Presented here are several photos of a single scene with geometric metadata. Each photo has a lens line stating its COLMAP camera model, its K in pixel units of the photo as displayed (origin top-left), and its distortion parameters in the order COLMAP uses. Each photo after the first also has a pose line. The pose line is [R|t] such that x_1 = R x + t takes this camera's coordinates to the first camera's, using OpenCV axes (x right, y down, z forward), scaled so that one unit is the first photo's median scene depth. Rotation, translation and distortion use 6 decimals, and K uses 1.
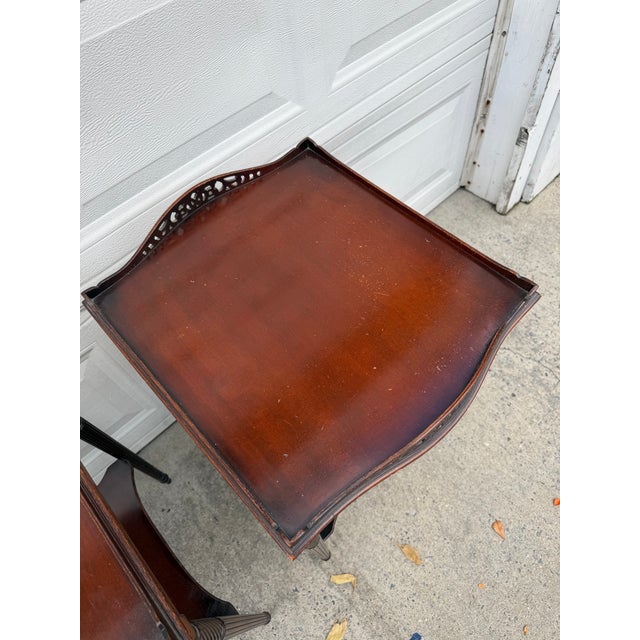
lens RADIAL K [[448.3, 0, 311.7], [0, 448.3, 320.0], [0, 0, 1]] dist [-0.031242, 0.002981]
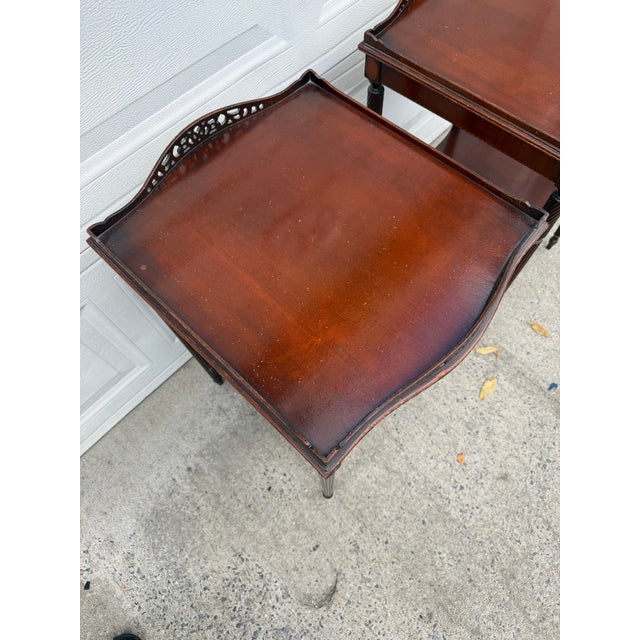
lens RADIAL K [[460.3, 0, 320.0], [0, 460.3, 320.0], [0, 0, 1]] dist [0.003021, -0.007624]
pose [[0.997672, -0.032595, 0.059894, -0.087273], [0.027881, 0.996570, 0.077916, 0.075557], [-0.062229, -0.076065, 0.995159, -0.040239]]
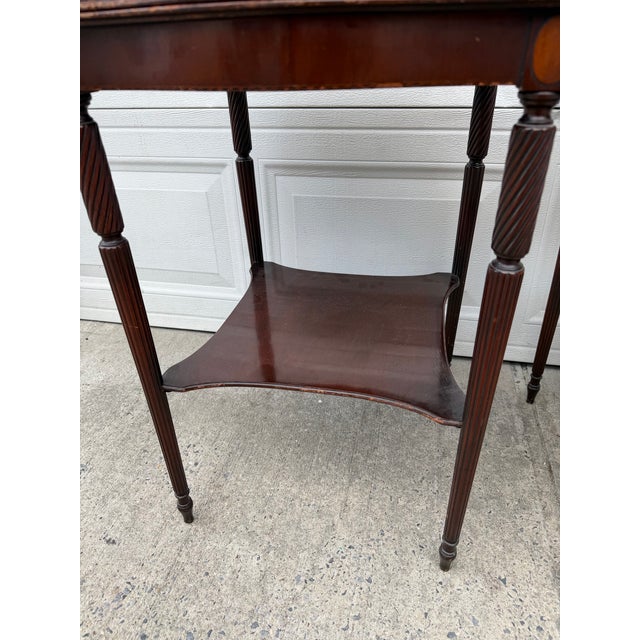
lens RADIAL K [[460.3, 0, 320.0], [0, 460.3, 320.0], [0, 0, 1]] dist [0.003021, -0.007624]
pose [[0.568326, 0.472188, -0.673828, 0.015176], [-0.715005, 0.688661, -0.120474, 0.119032], [0.407153, 0.550259, 0.729001, 0.045136]]
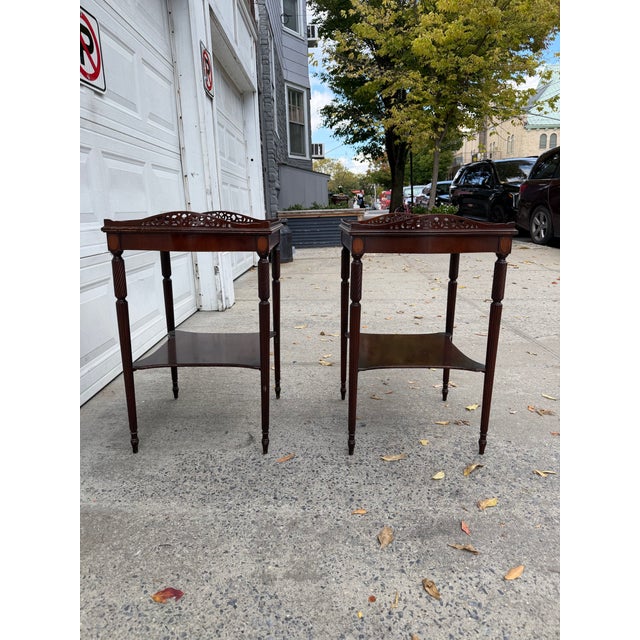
lens RADIAL K [[460.3, 0, 320.0], [0, 460.3, 320.0], [0, 0, 1]] dist [0.003021, -0.007624]
pose [[0.677819, -0.103914, 0.727848, -0.244864], [0.607377, 0.636998, -0.474686, 0.318387], [-0.414312, 0.763830, 0.494884, -0.067603]]
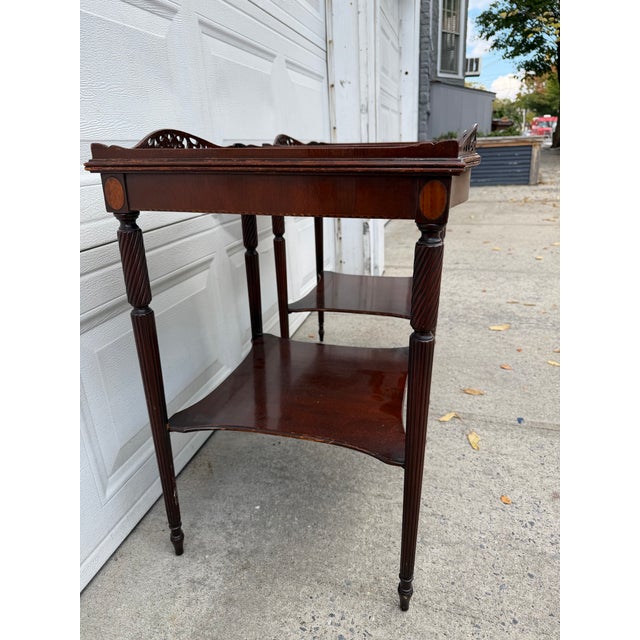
lens RADIAL K [[462.3, 0, 322.7], [0, 462.3, 320.0], [0, 0, 1]] dist [-0.020439, 0.000275]
pose [[0.845124, -0.138357, 0.516355, -0.154556], [0.435900, 0.737504, -0.515829, 0.169320], [-0.309445, 0.661019, 0.683592, 0.019129]]
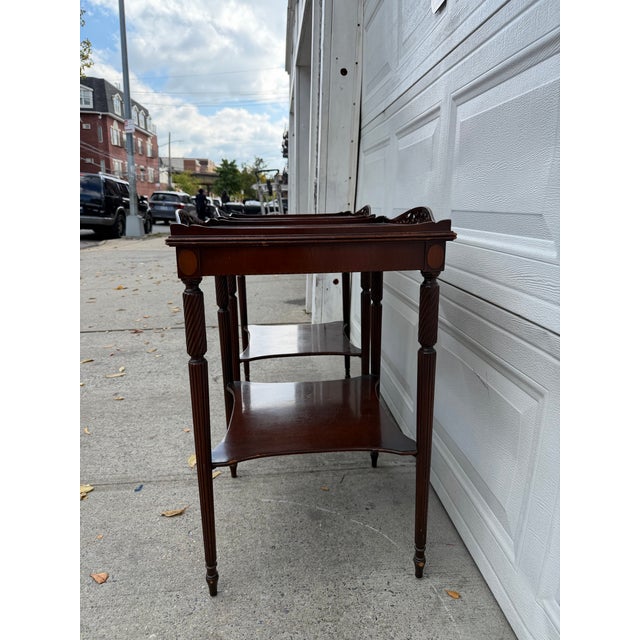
lens RADIAL K [[460.3, 0, 320.0], [0, 460.3, 320.0], [0, 0, 1]] dist [0.003021, -0.007624]
pose [[-0.610520, 0.269850, -0.744611, 0.136570], [-0.651970, 0.362550, 0.665952, -0.114580], [0.449666, 0.892042, -0.045410, 0.156033]]
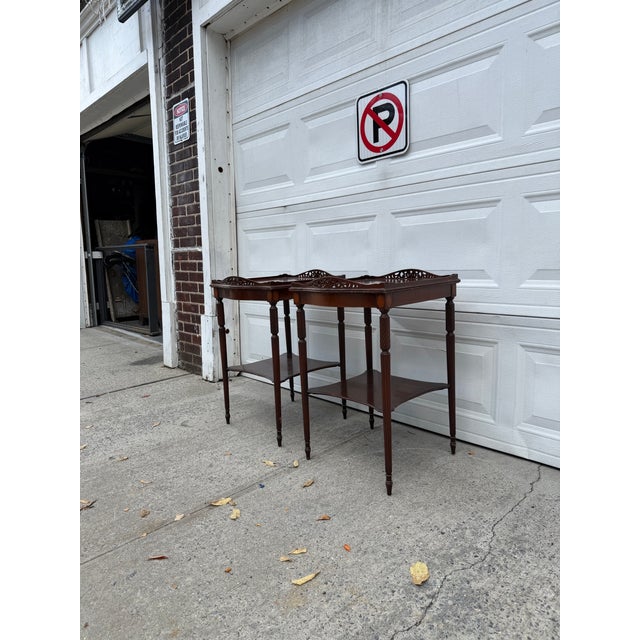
lens RADIAL K [[453.2, 0, 323.1], [0, 453.2, 320.3], [0, 0, 1]] dist [0.061800, -0.090823]
pose [[0.023906, 0.214515, -0.976428, 0.316071], [-0.838823, 0.535667, 0.097145, 0.007569], [0.543879, 0.816728, 0.192746, 0.053961]]
